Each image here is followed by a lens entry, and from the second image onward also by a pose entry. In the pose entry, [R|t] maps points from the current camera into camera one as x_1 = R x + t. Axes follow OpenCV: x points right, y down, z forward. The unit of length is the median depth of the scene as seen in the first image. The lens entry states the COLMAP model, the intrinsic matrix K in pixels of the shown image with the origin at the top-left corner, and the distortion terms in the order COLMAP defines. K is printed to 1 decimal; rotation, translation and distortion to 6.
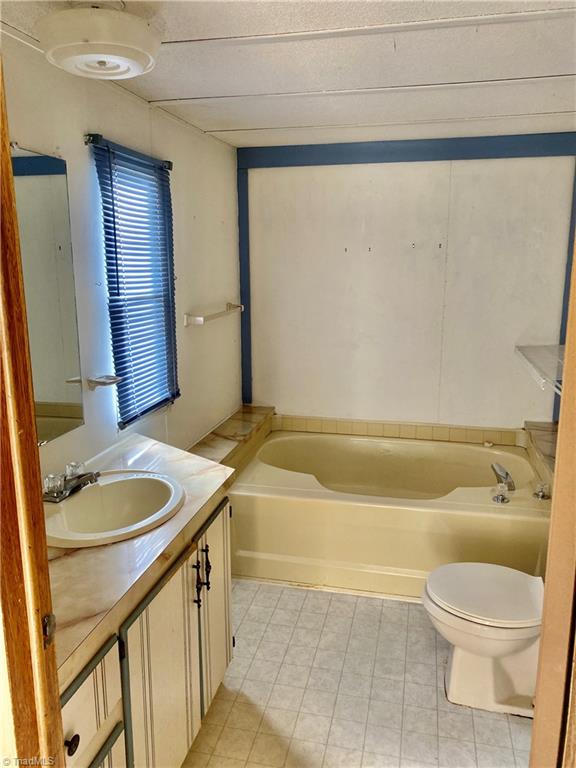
lens RADIAL K [[581.7, 0, 288.0], [0, 581.7, 384.0], [0, 0, 1]] dist [0.005309, 0.000361]
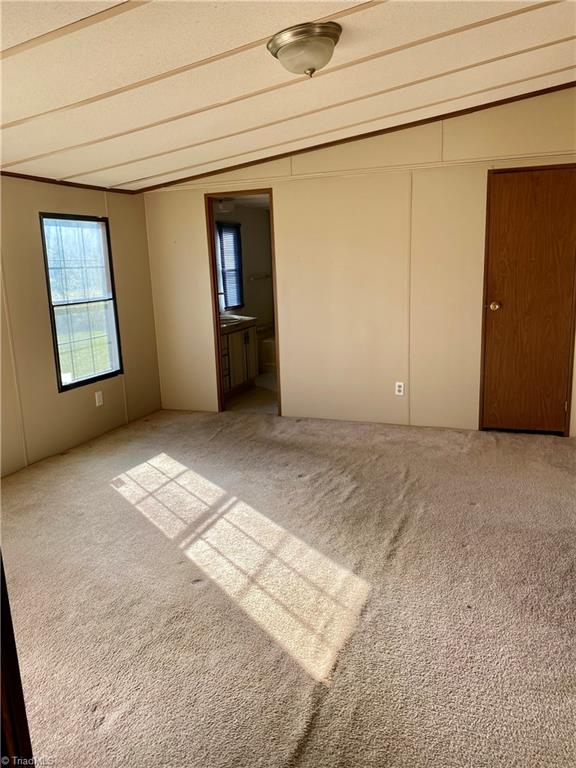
lens RADIAL K [[581.7, 0, 288.0], [0, 581.7, 384.0], [0, 0, 1]] dist [0.005309, 0.000361]
pose [[0.990666, -0.006994, -0.136134, 0.475478], [0.008429, 0.999915, 0.009973, 0.442489], [0.136053, -0.011028, 0.990640, -2.071965]]
